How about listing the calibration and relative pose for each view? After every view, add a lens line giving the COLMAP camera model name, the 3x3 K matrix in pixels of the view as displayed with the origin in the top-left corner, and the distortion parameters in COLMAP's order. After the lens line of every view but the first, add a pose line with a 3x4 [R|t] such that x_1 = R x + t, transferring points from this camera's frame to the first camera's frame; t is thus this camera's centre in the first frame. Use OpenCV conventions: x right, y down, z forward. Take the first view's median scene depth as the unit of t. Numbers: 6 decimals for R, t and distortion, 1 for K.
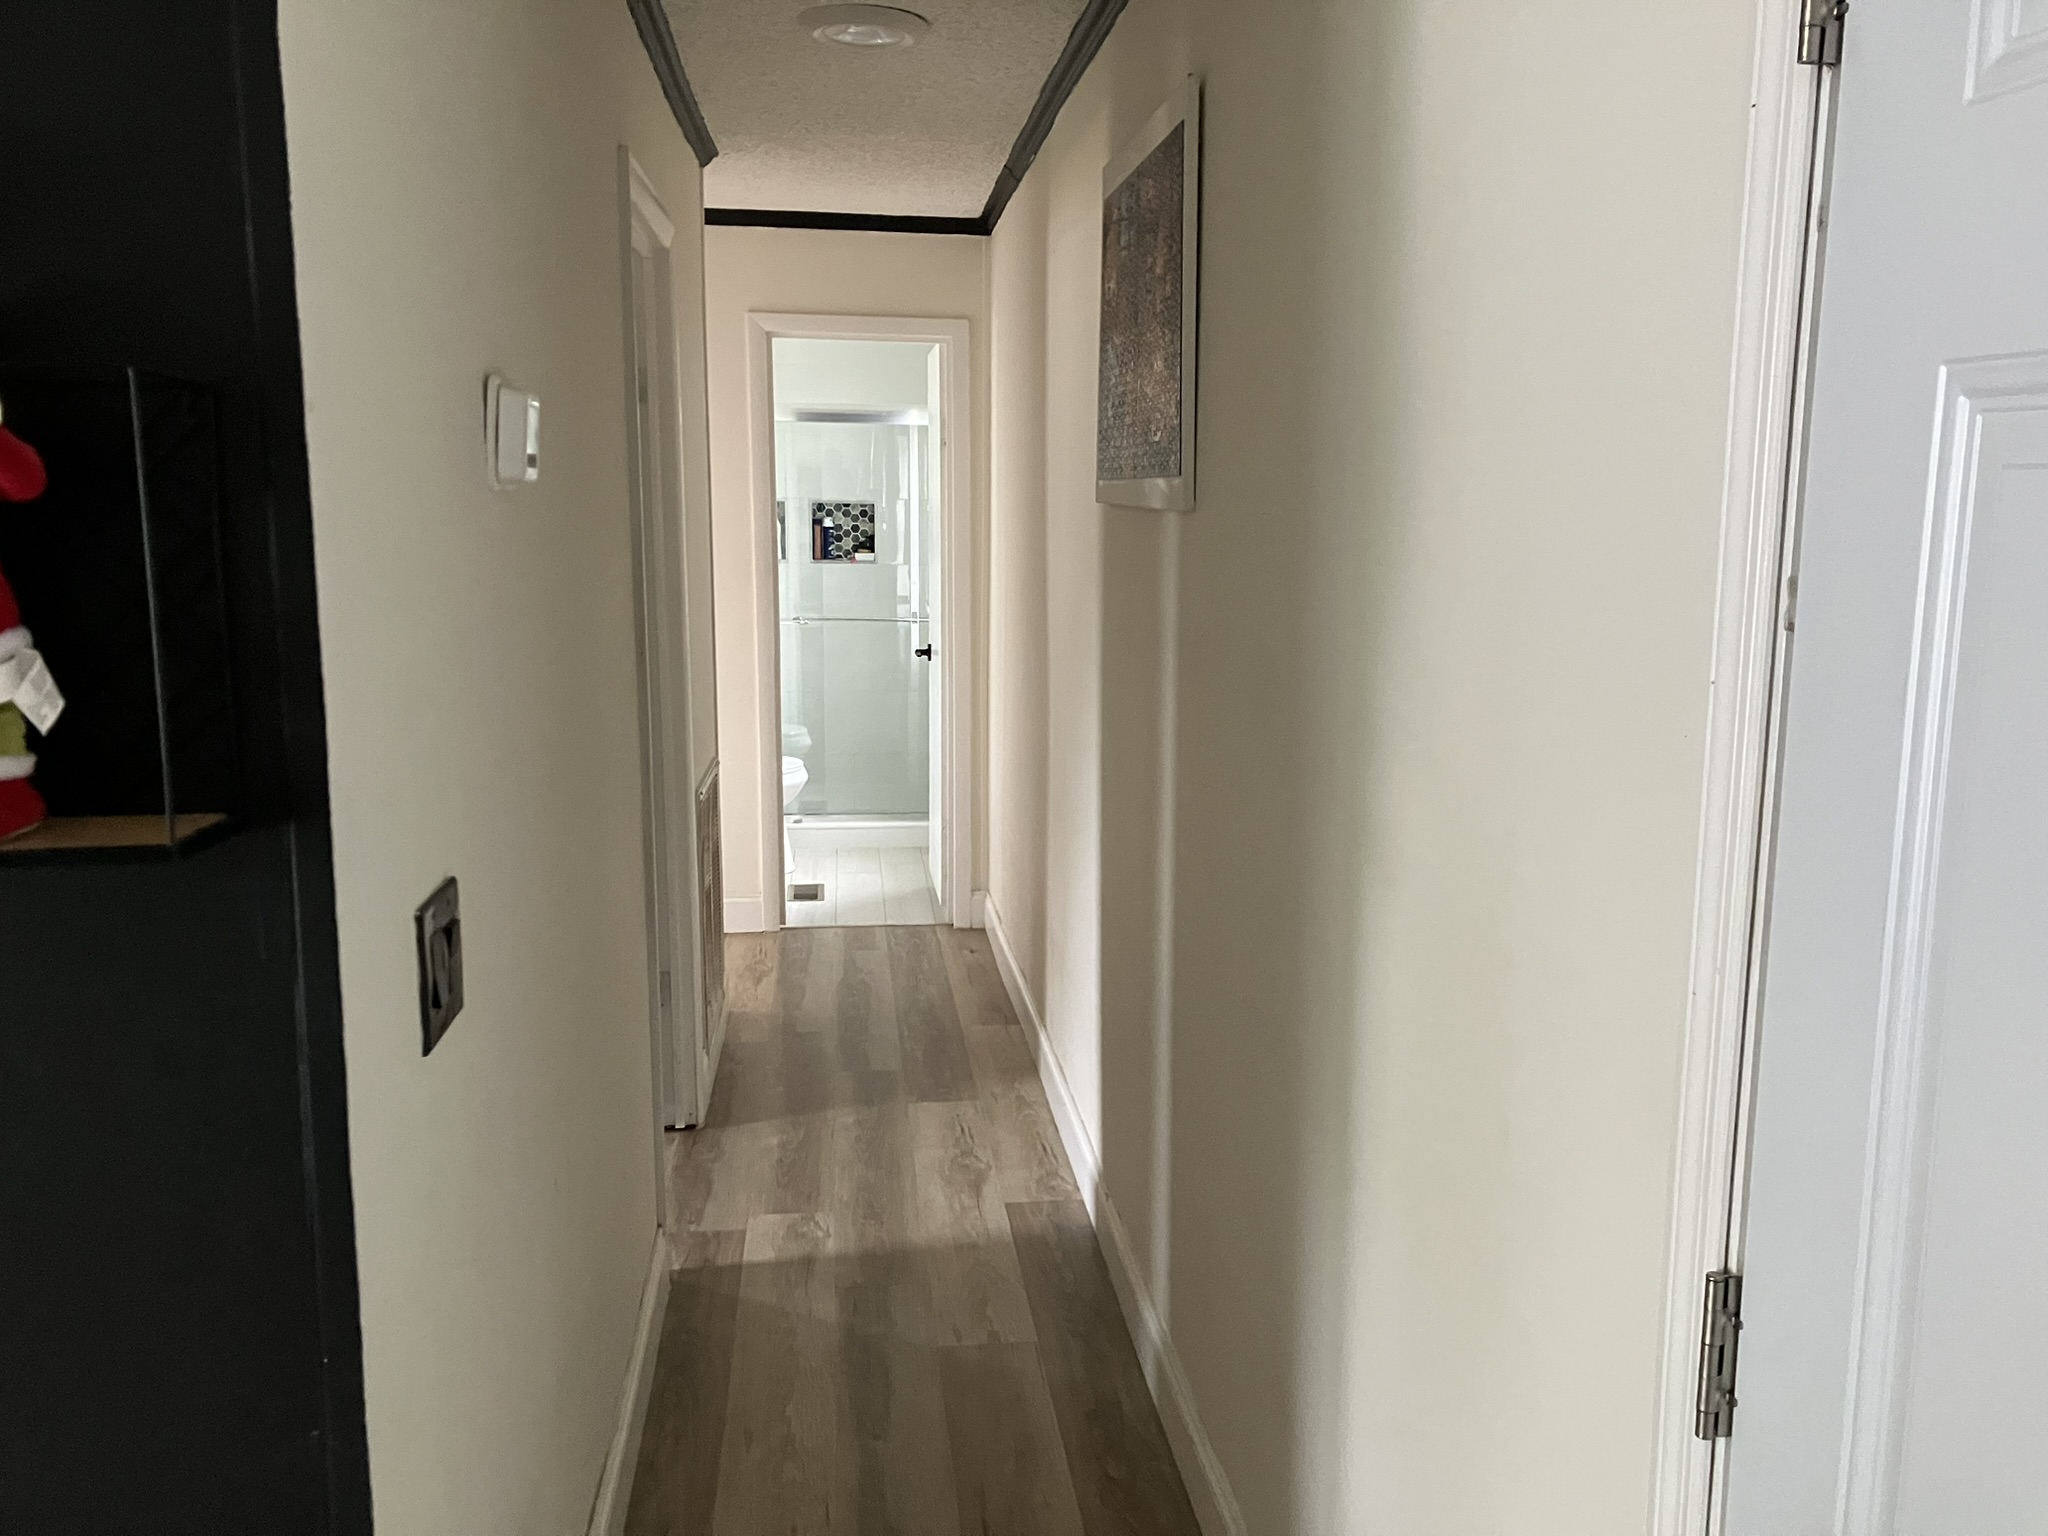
lens RADIAL K [[1665.4, 0, 1023.6], [0, 1665.4, 766.9], [0, 0, 1]] dist [0.038534, -0.037692]
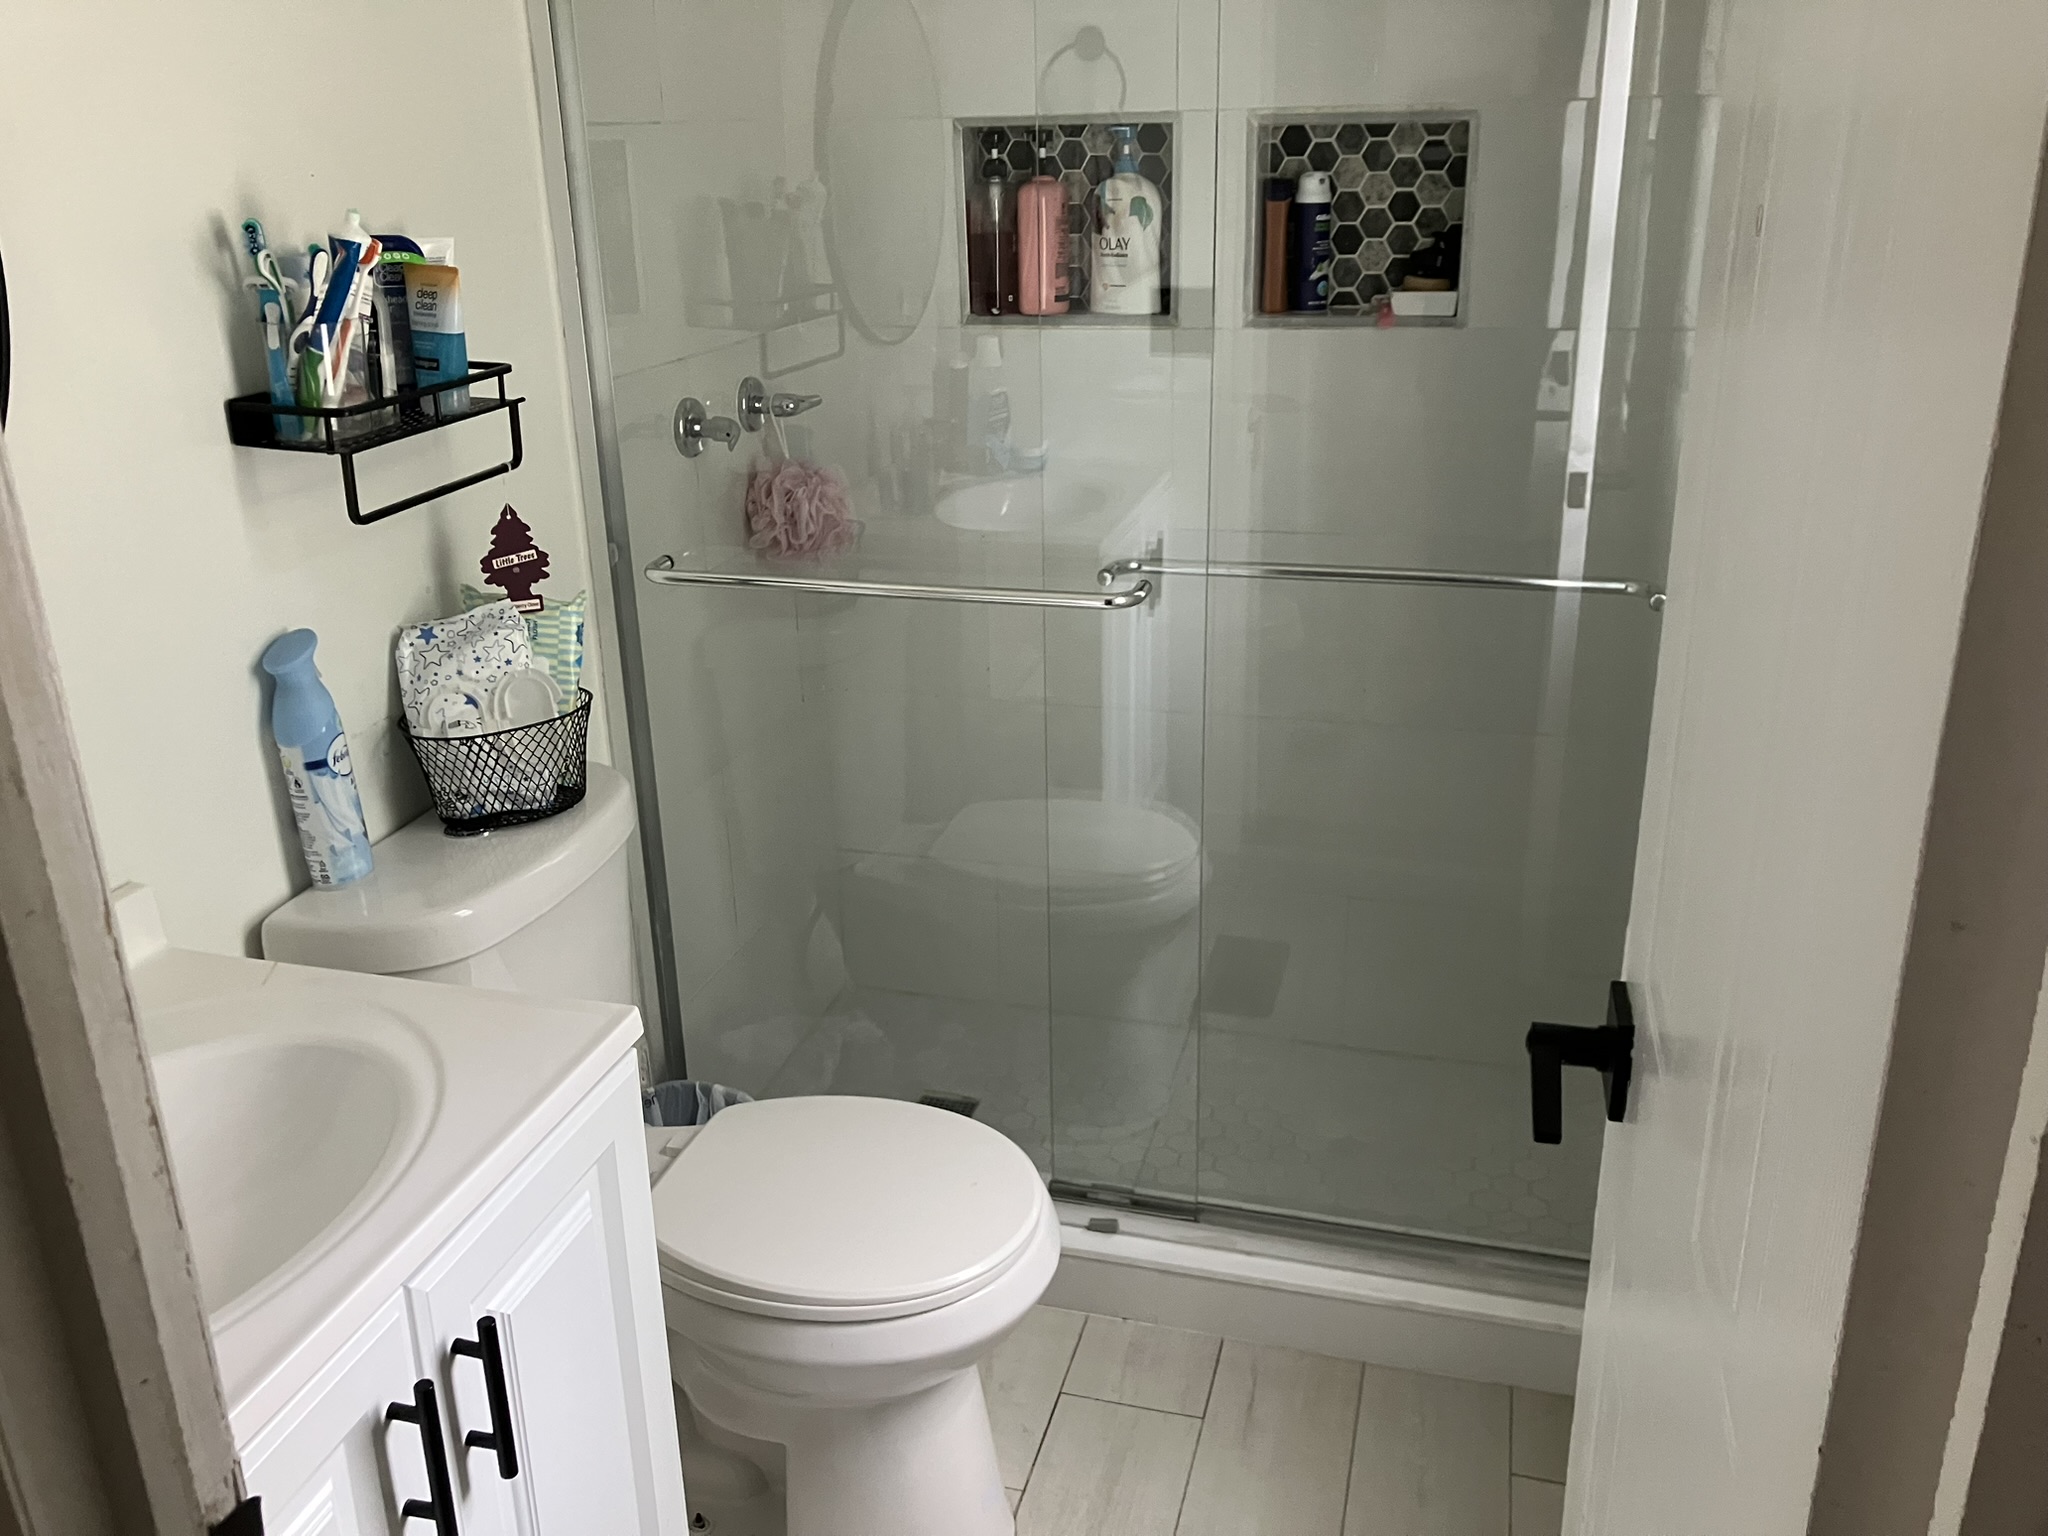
lens RADIAL K [[1665.4, 0, 1023.6], [0, 1665.4, 760.2], [0, 0, 1]] dist [0.038534, -0.037692]
pose [[0.928285, 0.103499, -0.357176, -0.044390], [-0.030819, 0.978596, 0.203469, -0.103607], [0.370590, -0.177870, 0.911606, 0.672006]]
